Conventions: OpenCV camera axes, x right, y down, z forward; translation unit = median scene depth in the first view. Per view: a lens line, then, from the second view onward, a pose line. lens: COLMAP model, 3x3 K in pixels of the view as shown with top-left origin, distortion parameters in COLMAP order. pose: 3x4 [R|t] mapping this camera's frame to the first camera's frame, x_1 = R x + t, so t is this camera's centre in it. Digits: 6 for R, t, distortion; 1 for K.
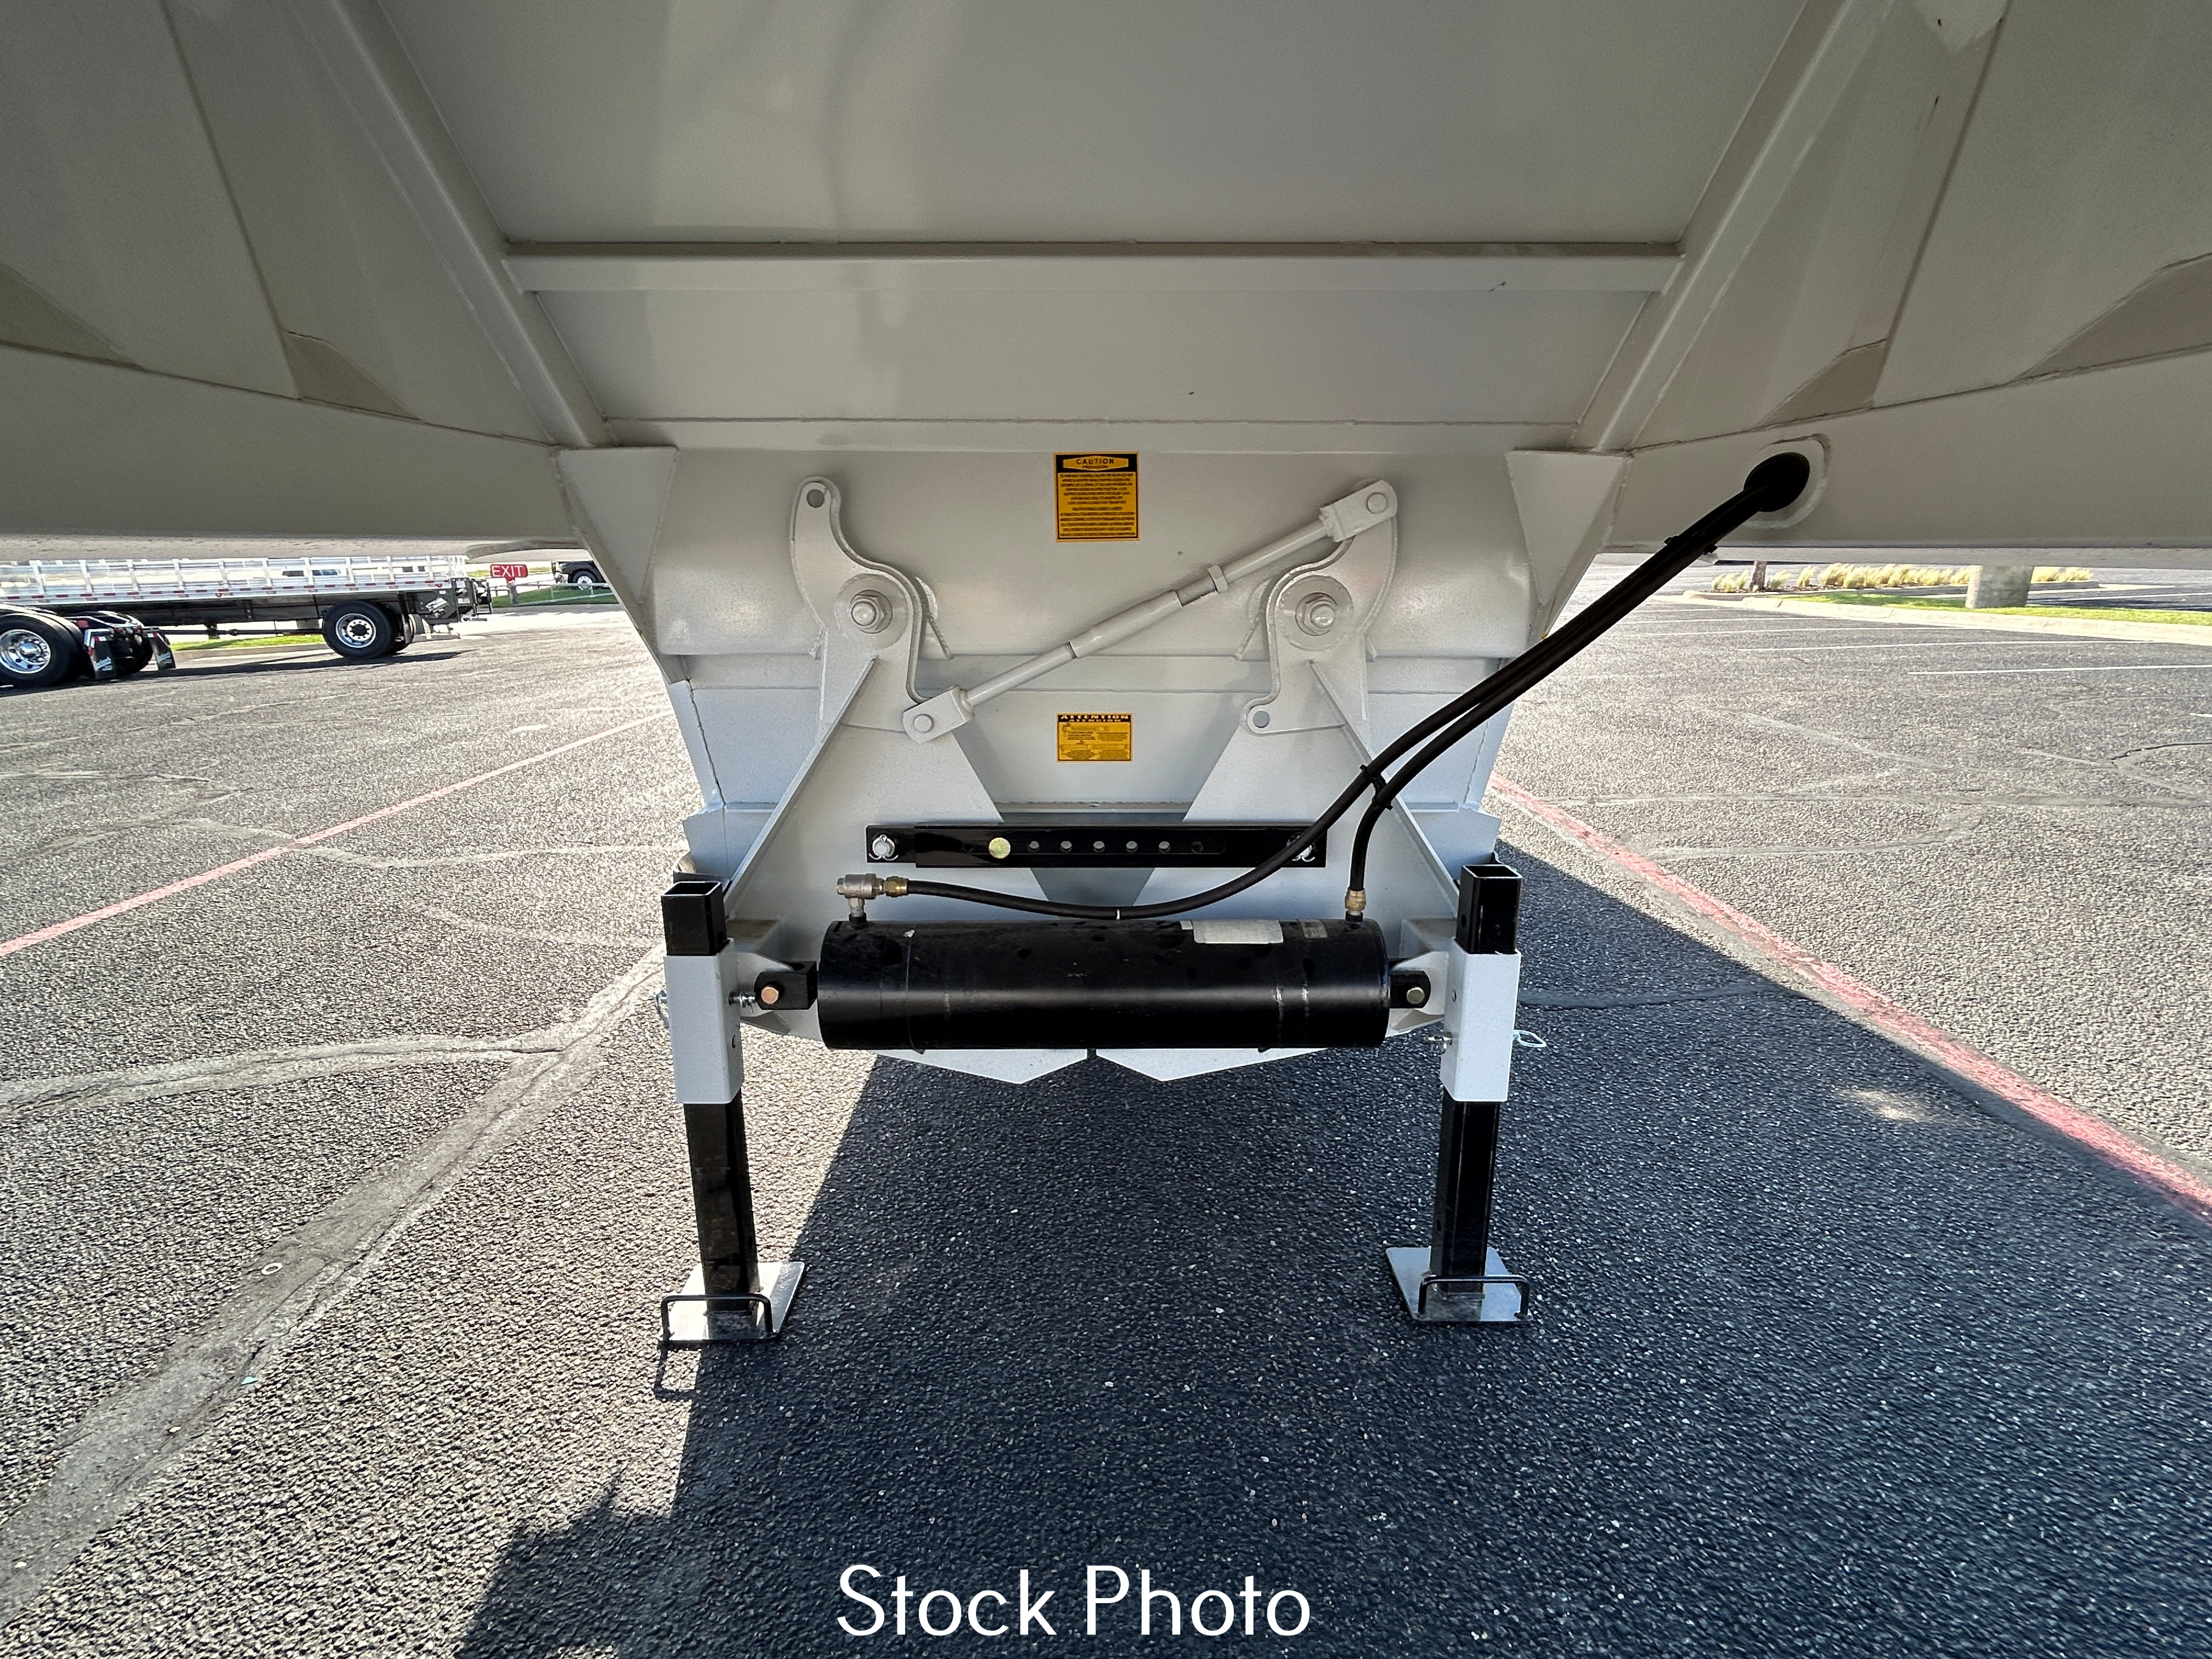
lens RADIAL K [[1105.6, 0, 1106.0], [0, 1105.6, 829.5], [0, 0, 1]] dist [-0.005472, 0.005307]
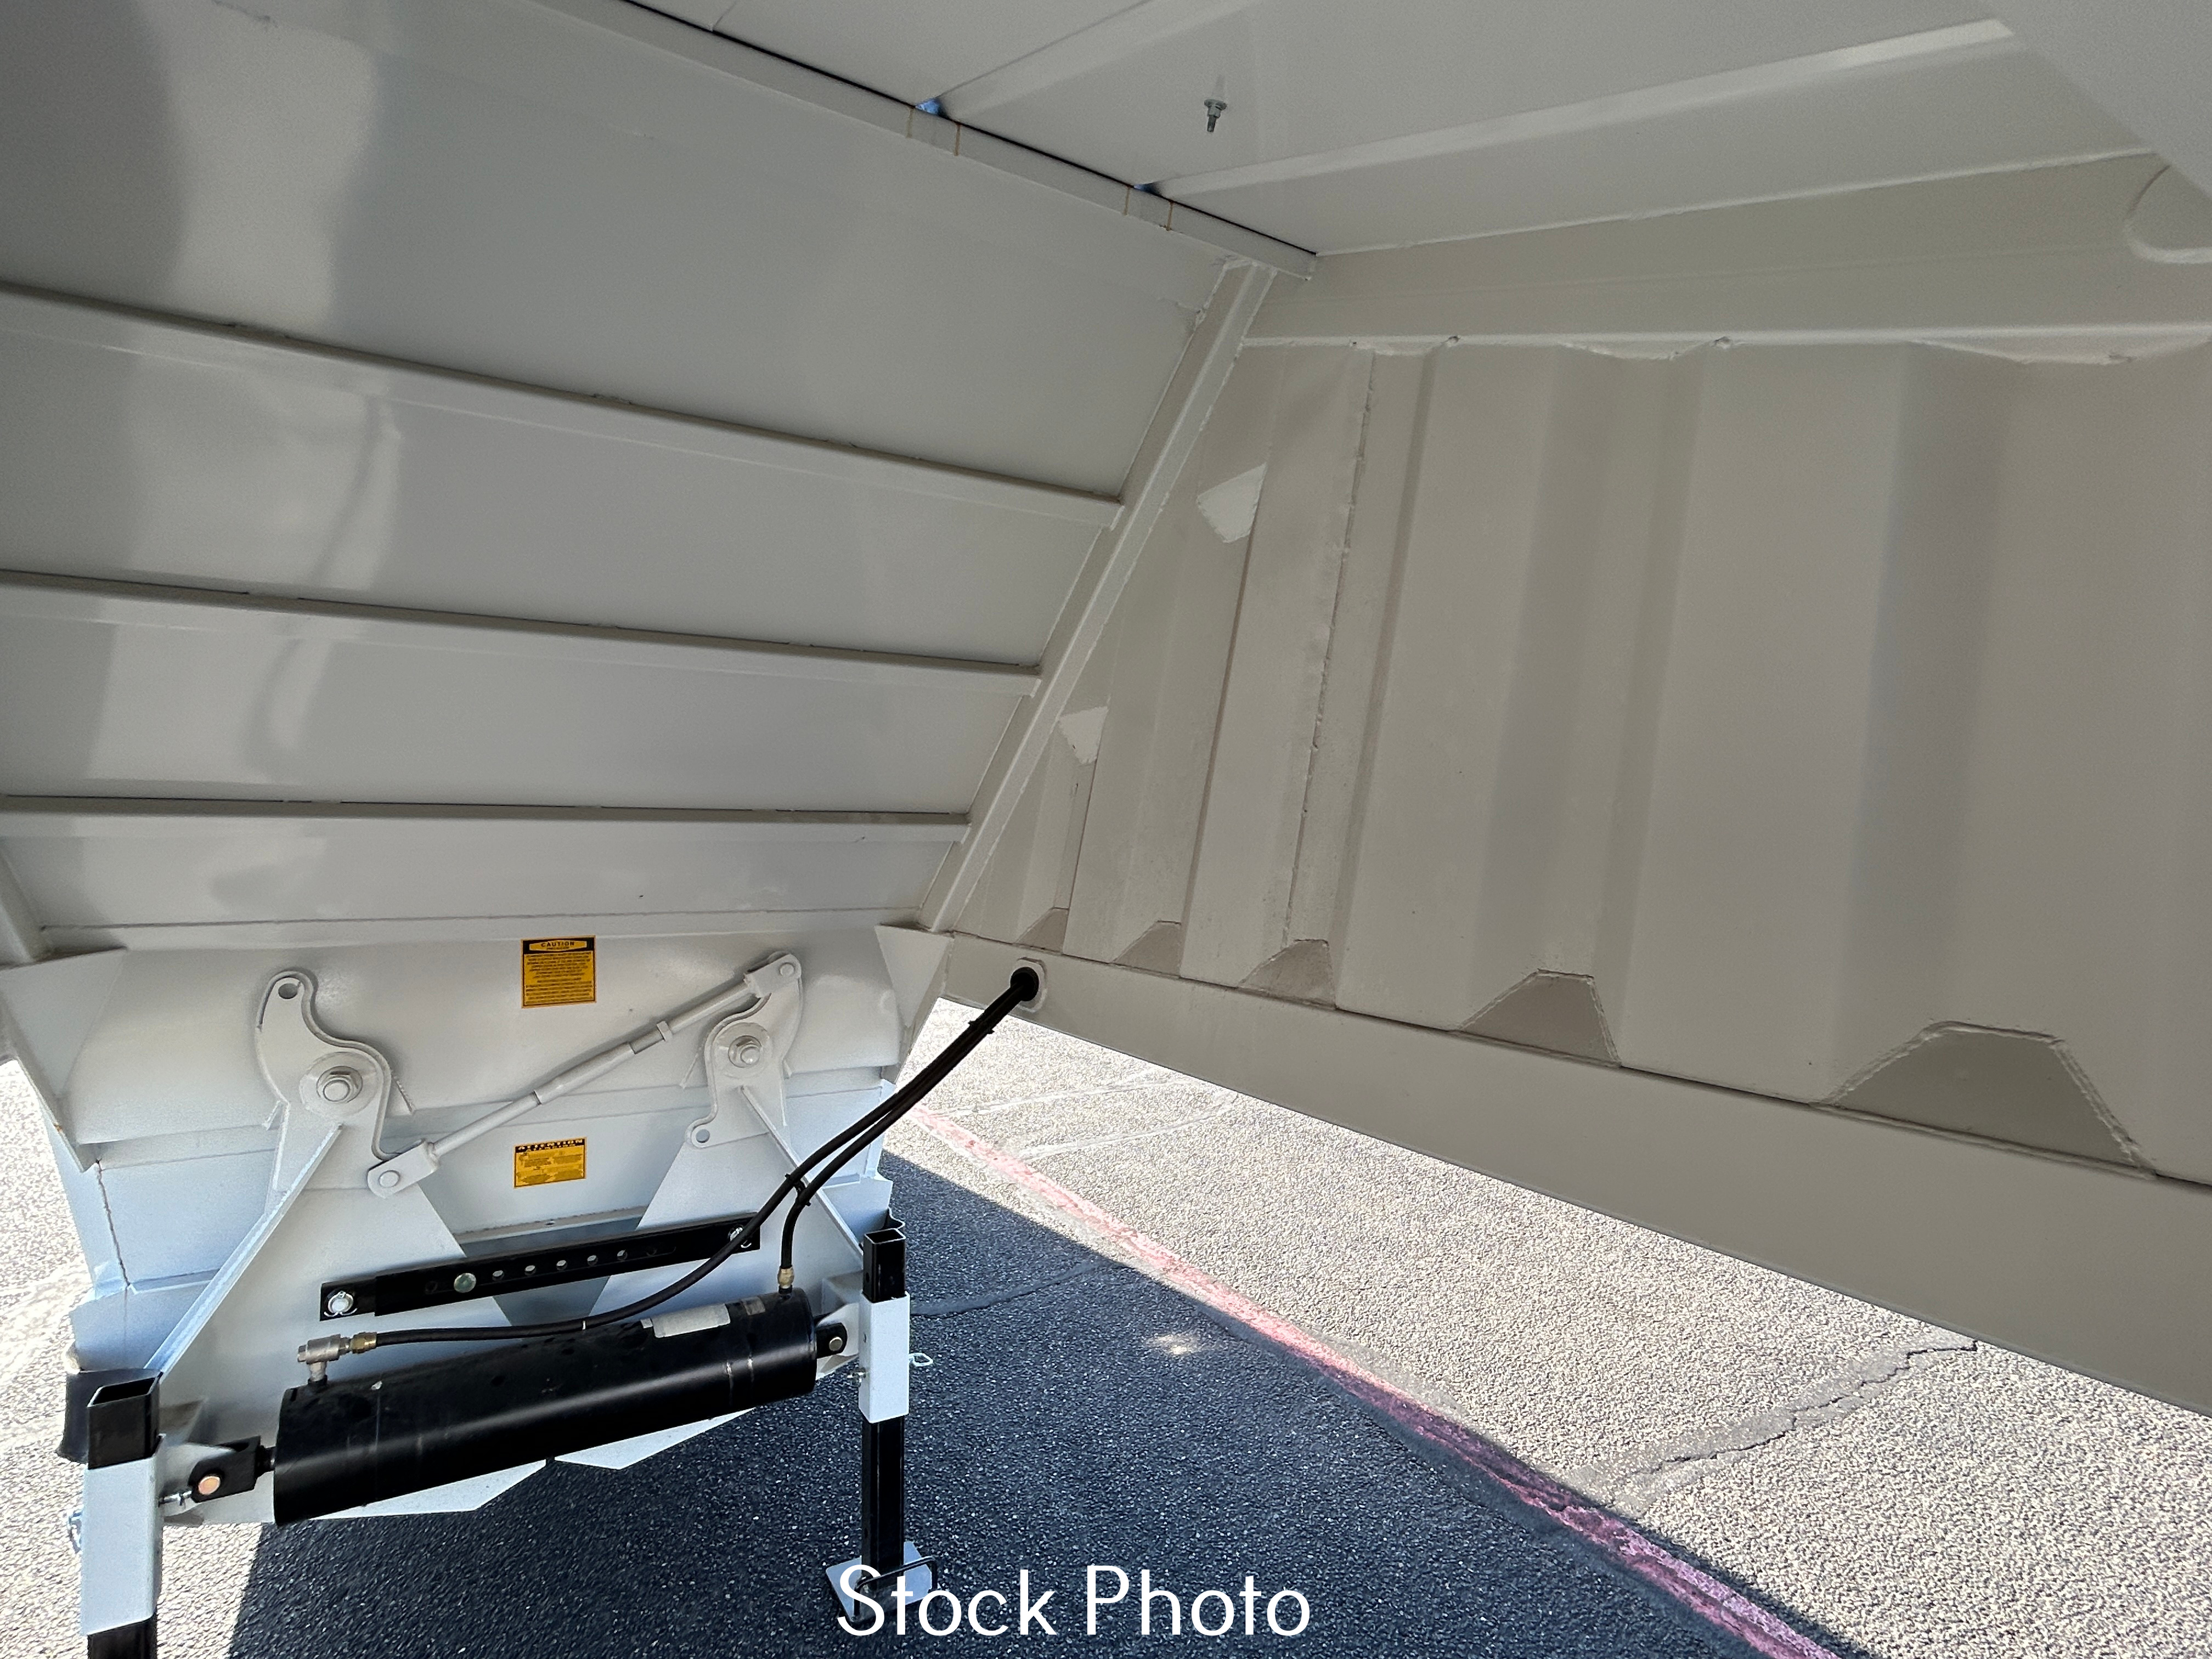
lens RADIAL K [[1105.6, 0, 1106.0], [0, 1105.6, 829.5], [0, 0, 1]] dist [-0.005472, 0.005307]
pose [[0.865526, 0.010560, 0.500752, -0.097266], [0.117161, 0.967771, -0.222916, -0.101948], [-0.486968, 0.251609, 0.836394, -0.374900]]
